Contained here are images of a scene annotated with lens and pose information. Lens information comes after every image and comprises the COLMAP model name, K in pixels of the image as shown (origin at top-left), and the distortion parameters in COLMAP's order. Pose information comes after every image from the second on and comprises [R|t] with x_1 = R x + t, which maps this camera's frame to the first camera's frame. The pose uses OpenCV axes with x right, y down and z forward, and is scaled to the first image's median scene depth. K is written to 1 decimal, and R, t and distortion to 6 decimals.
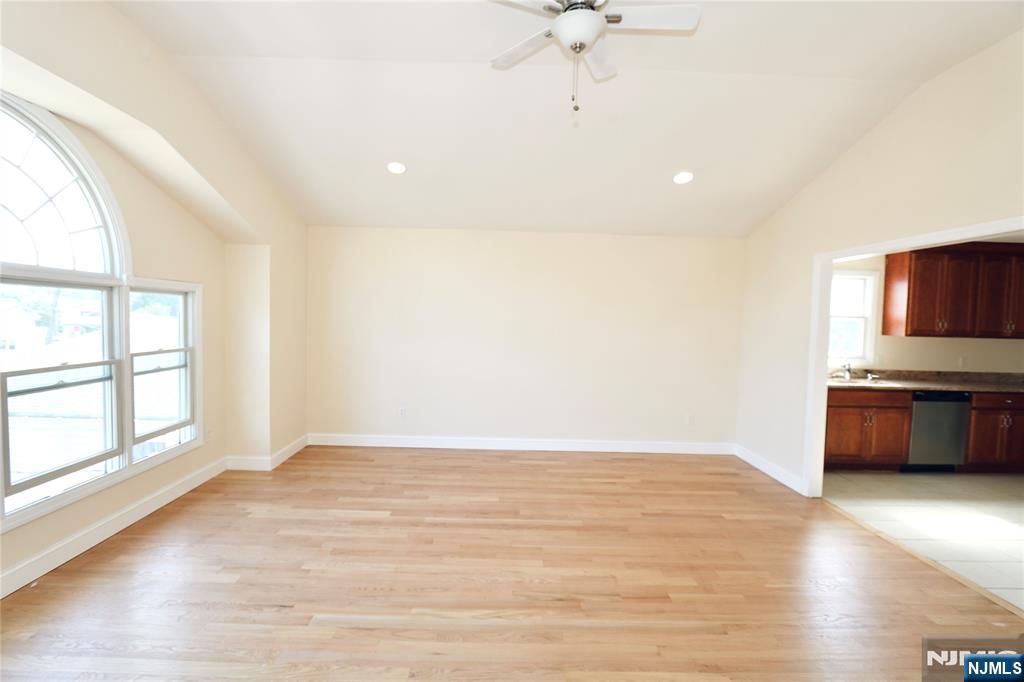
lens RADIAL K [[467.4, 0, 499.4], [0, 467.4, 337.0], [0, 0, 1]] dist [-0.019778, 0.003385]
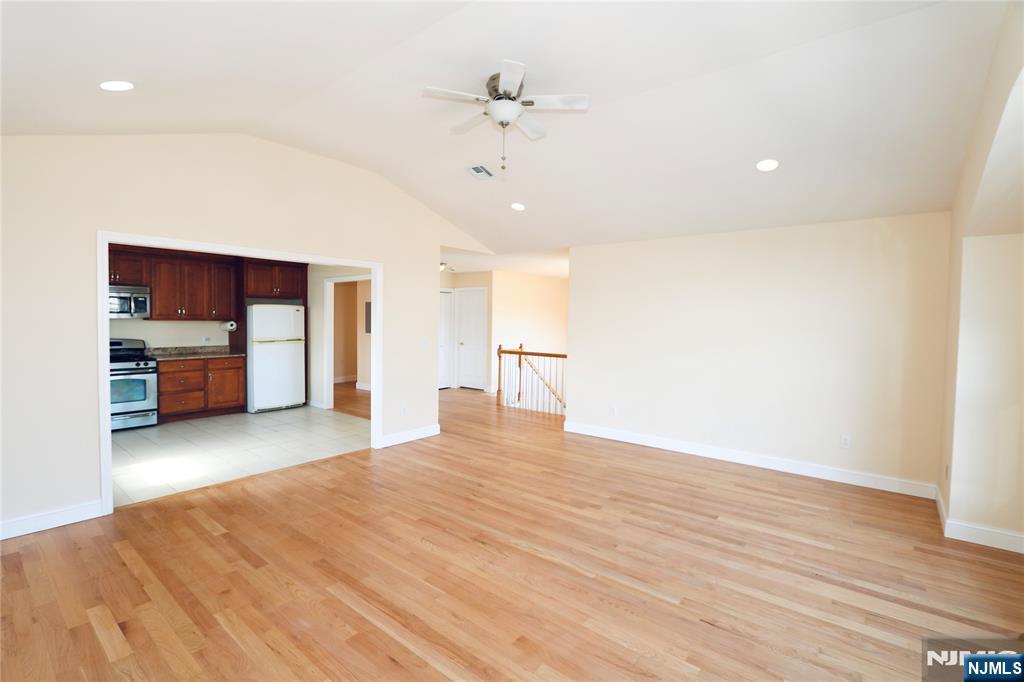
lens RADIAL K [[467.4, 0, 497.8], [0, 467.4, 334.0], [0, 0, 1]] dist [-0.019778, 0.003385]
pose [[-0.757215, -0.060844, 0.650325, -0.436838], [-0.004705, 0.996134, 0.087720, -0.069833], [-0.653148, 0.063363, -0.754574, 1.203354]]
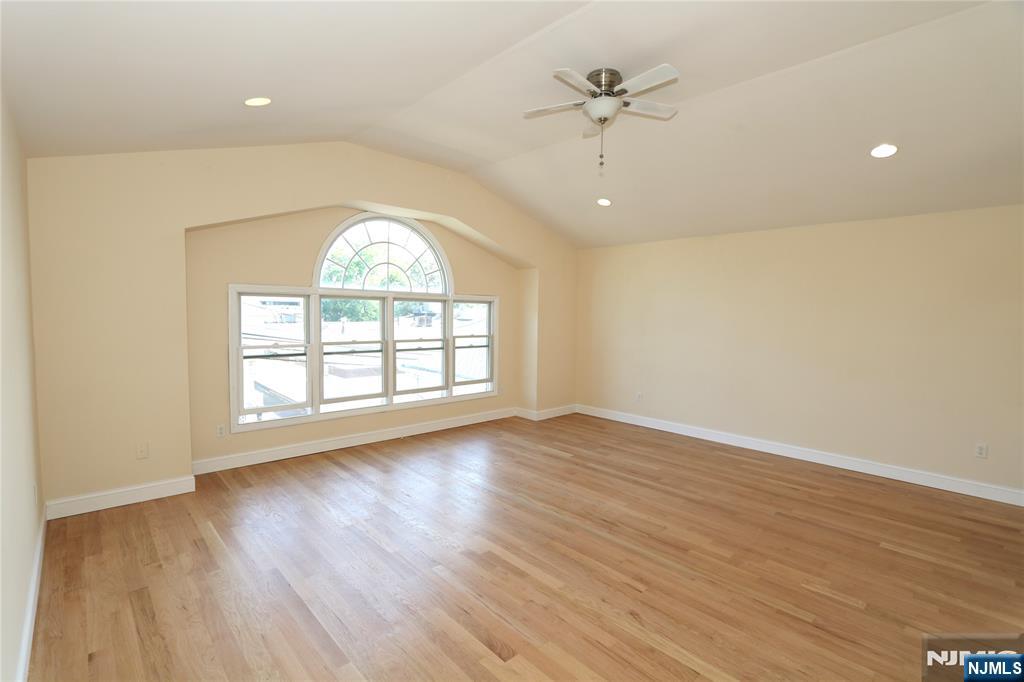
lens RADIAL K [[467.4, 0, 506.4], [0, 467.4, 342.9], [0, 0, 1]] dist [-0.019778, 0.003385]
pose [[0.677199, 0.034549, -0.734989, 0.584515], [-0.033907, 0.999301, 0.015733, 0.021559], [0.735018, 0.014267, 0.677897, -0.091111]]
